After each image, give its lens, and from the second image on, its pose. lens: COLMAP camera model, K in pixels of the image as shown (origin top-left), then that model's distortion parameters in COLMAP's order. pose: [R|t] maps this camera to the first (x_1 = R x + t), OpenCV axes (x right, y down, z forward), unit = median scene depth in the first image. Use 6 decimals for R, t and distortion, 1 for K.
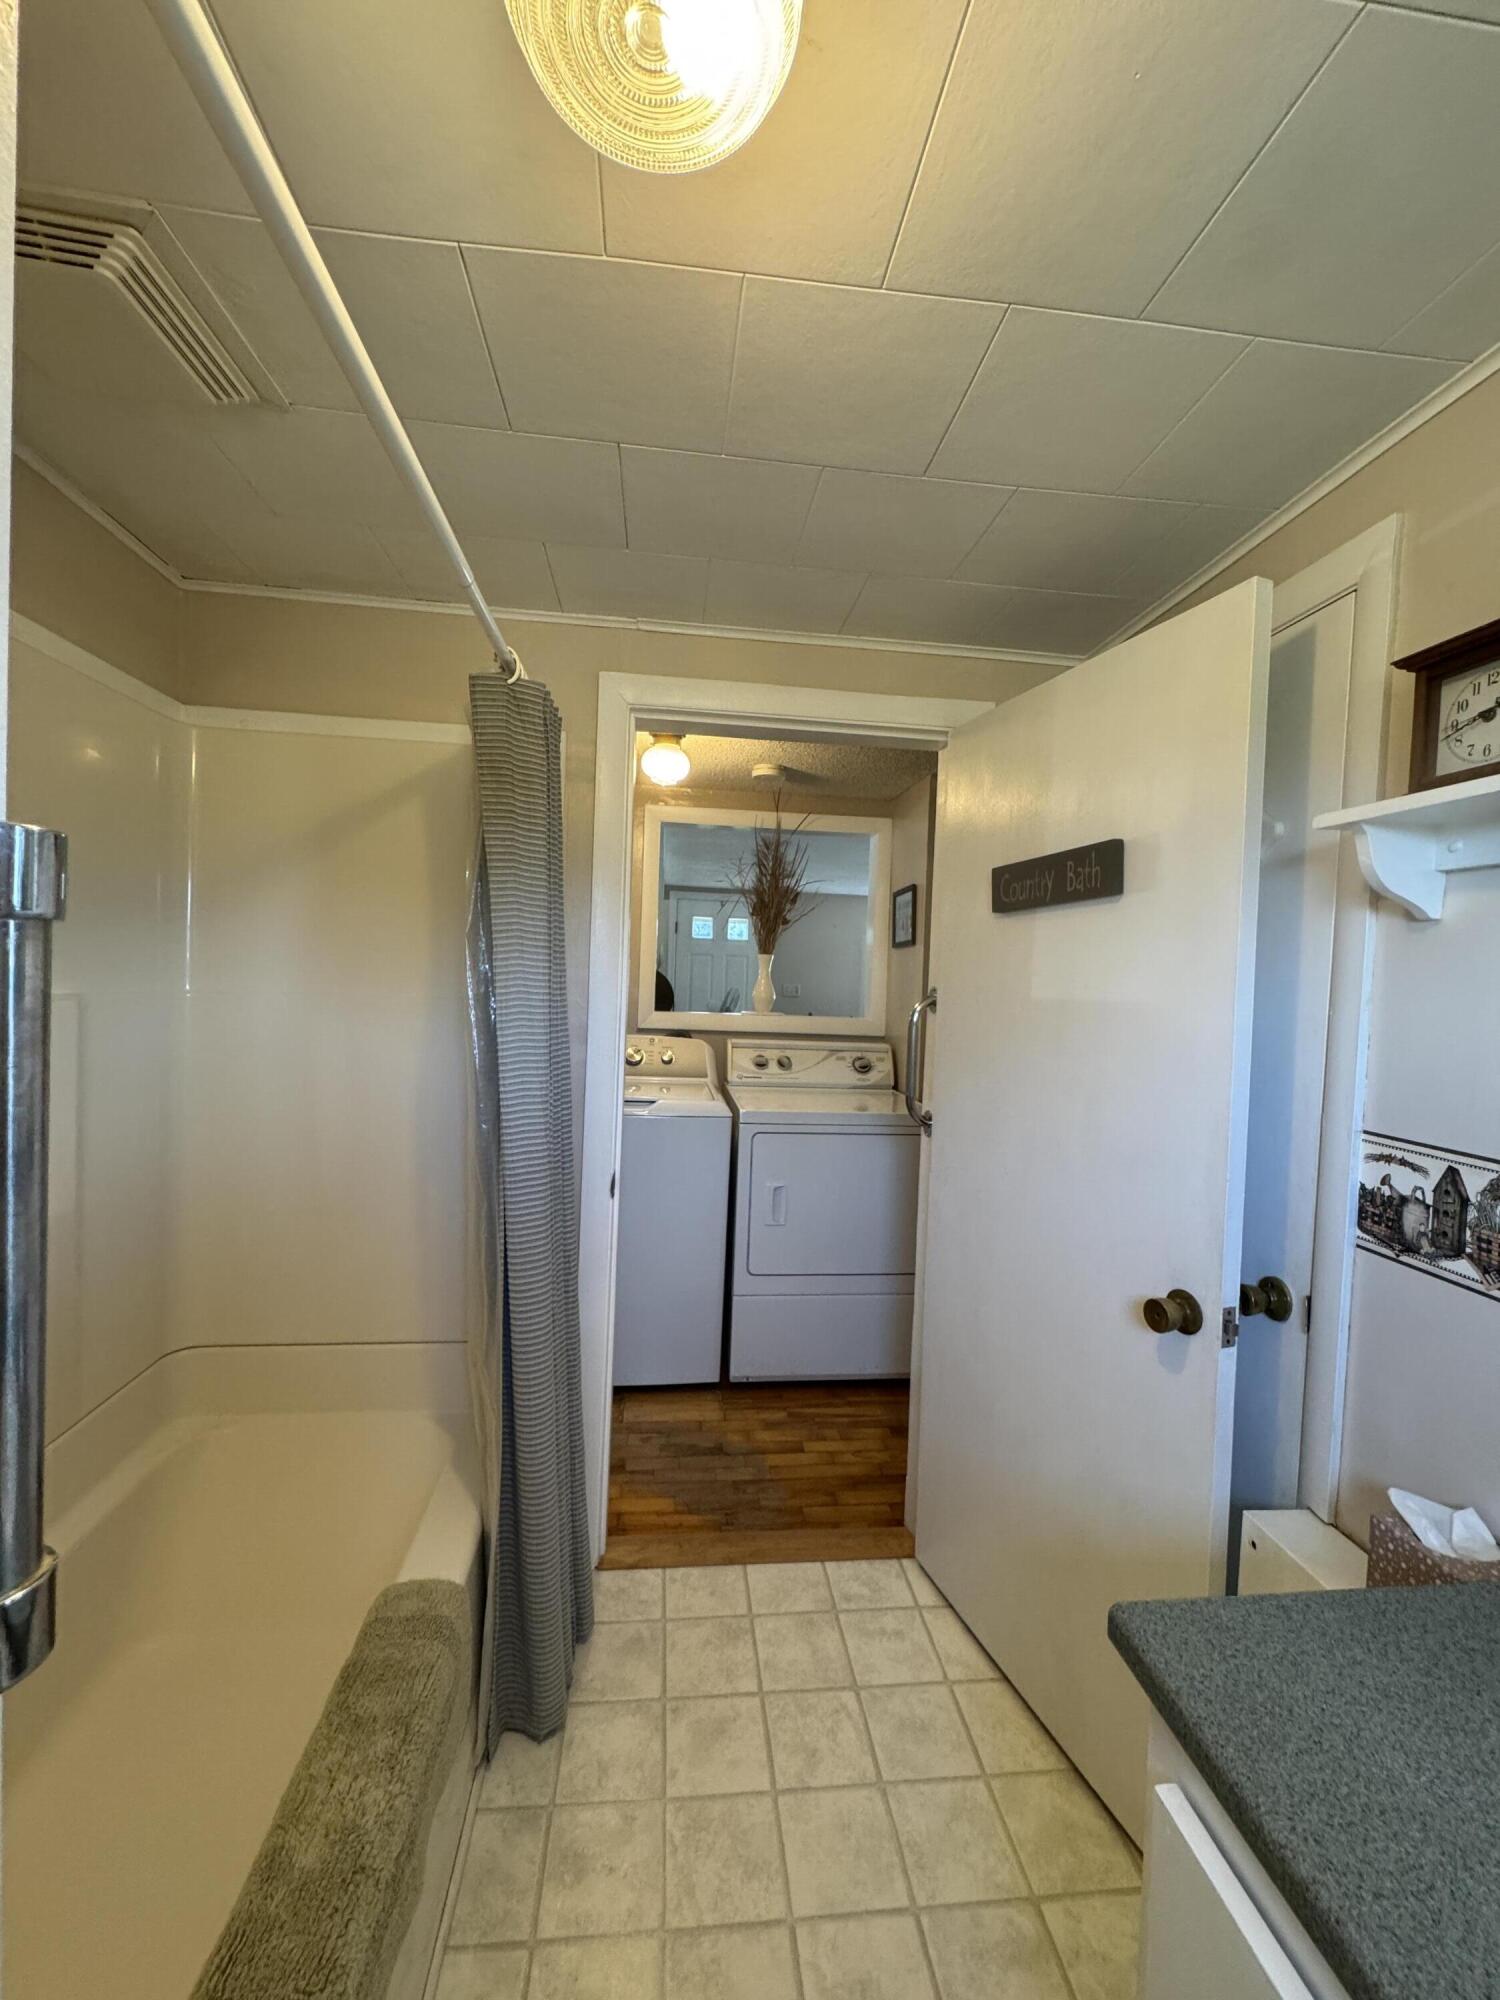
lens RADIAL K [[797.5, 0, 735.8], [0, 797.5, 986.9], [0, 0, 1]] dist [-0.002519, 0.000093]
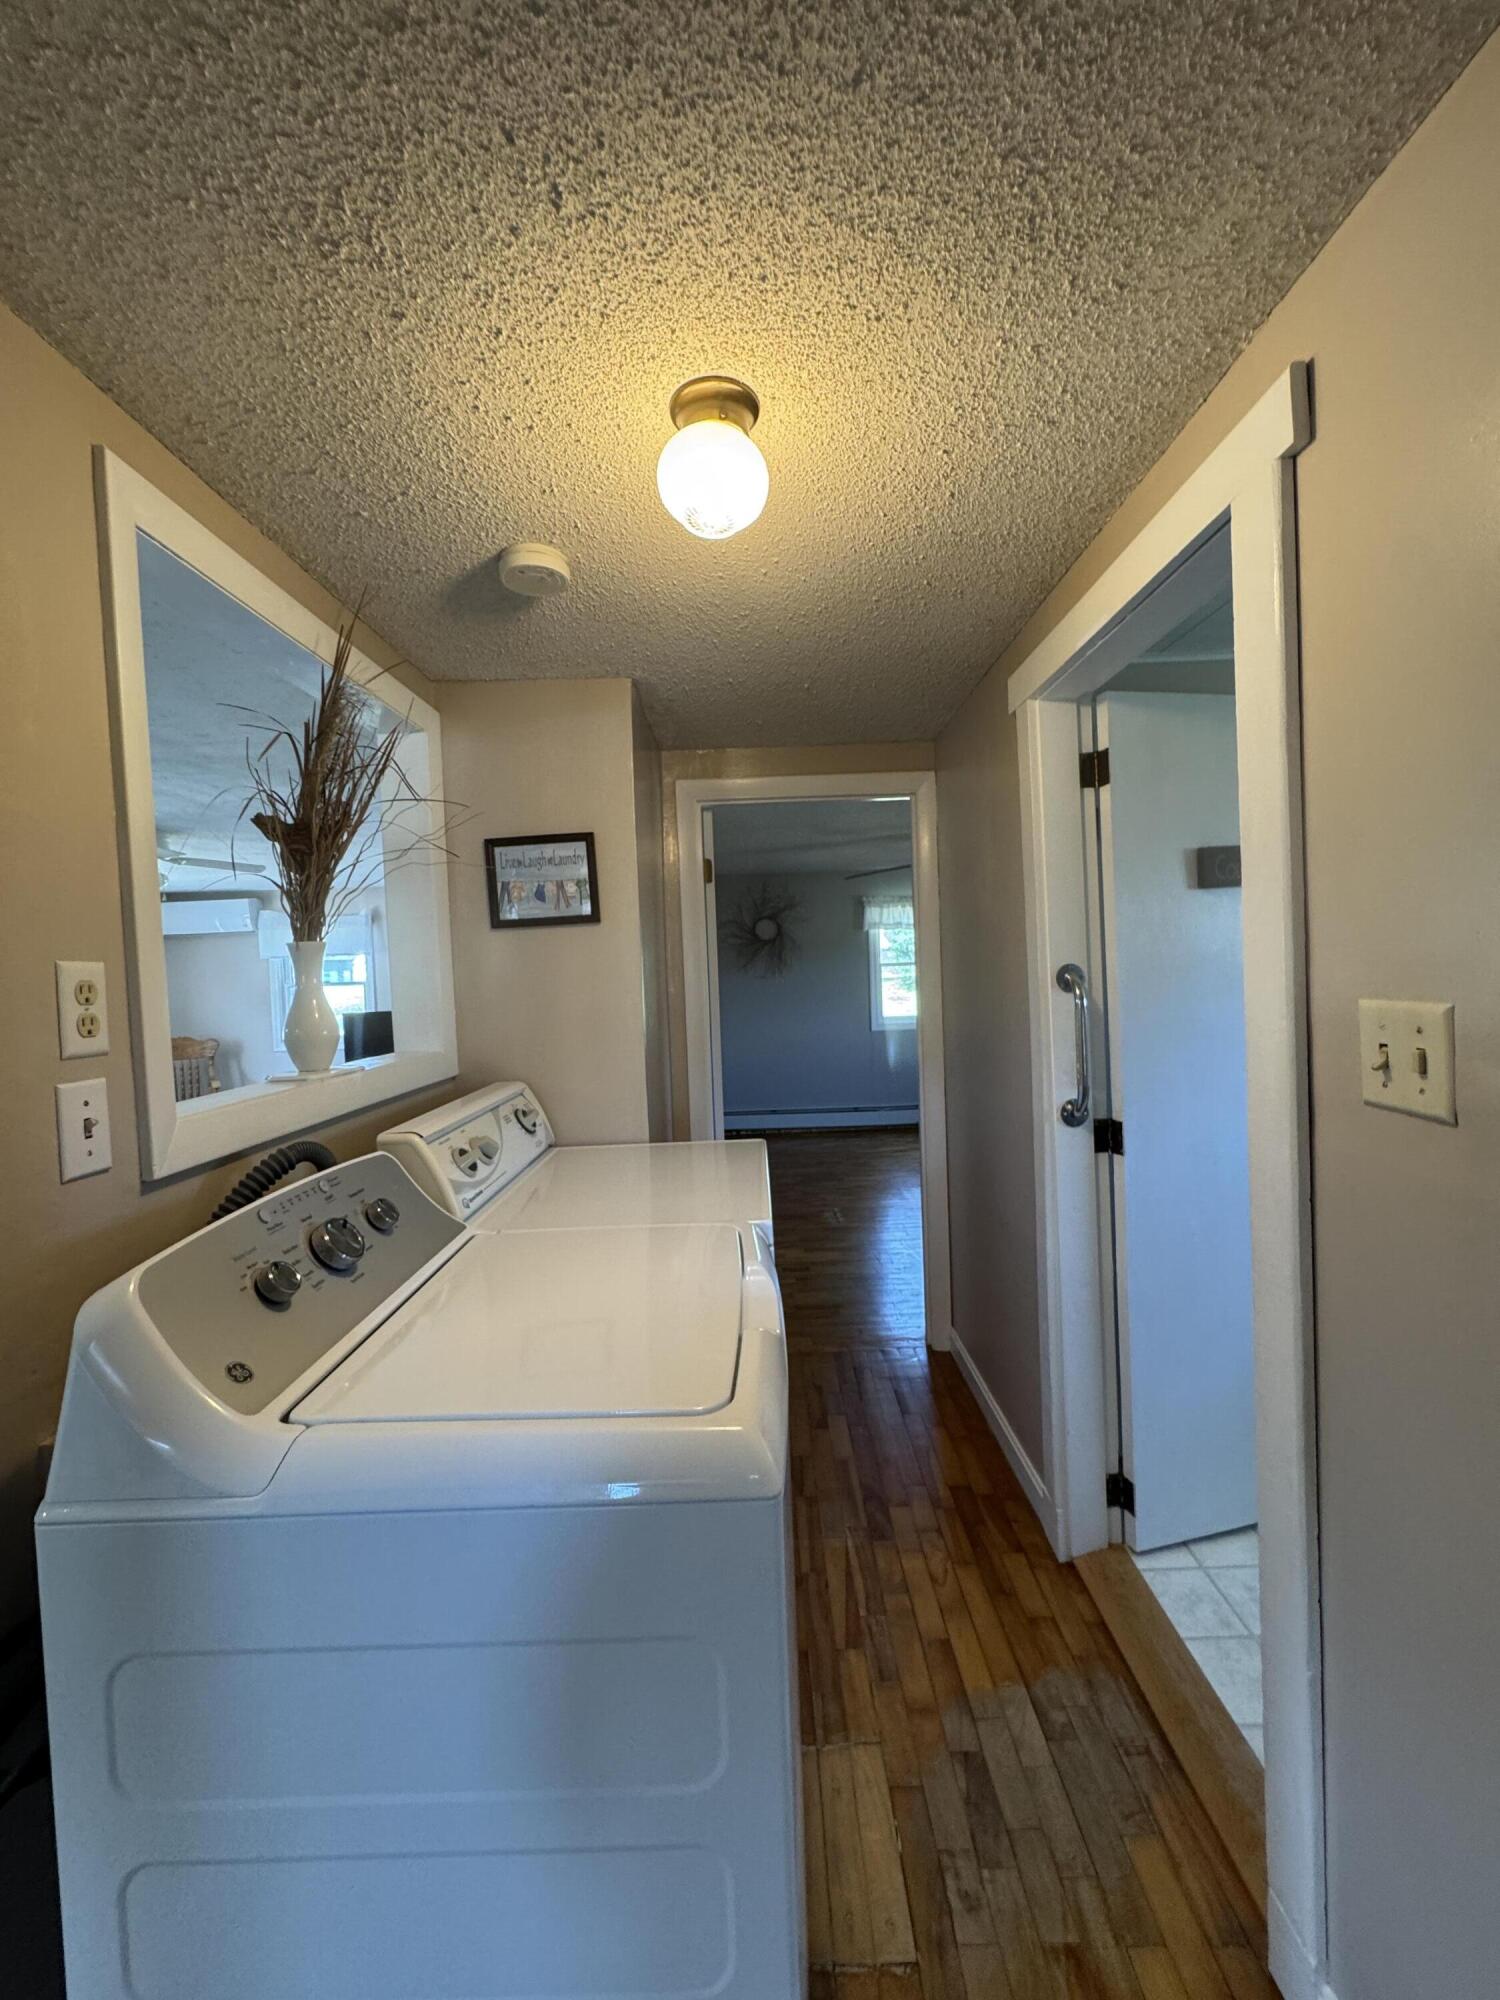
lens RADIAL K [[797.5, 0, 751.5], [0, 797.5, 998.5], [0, 0, 1]] dist [-0.002519, 0.000093]
pose [[0.109485, -0.082613, 0.990549, -0.568787], [0.075599, 0.994346, 0.074574, -0.037785], [-0.991109, 0.066720, 0.115111, 1.038489]]
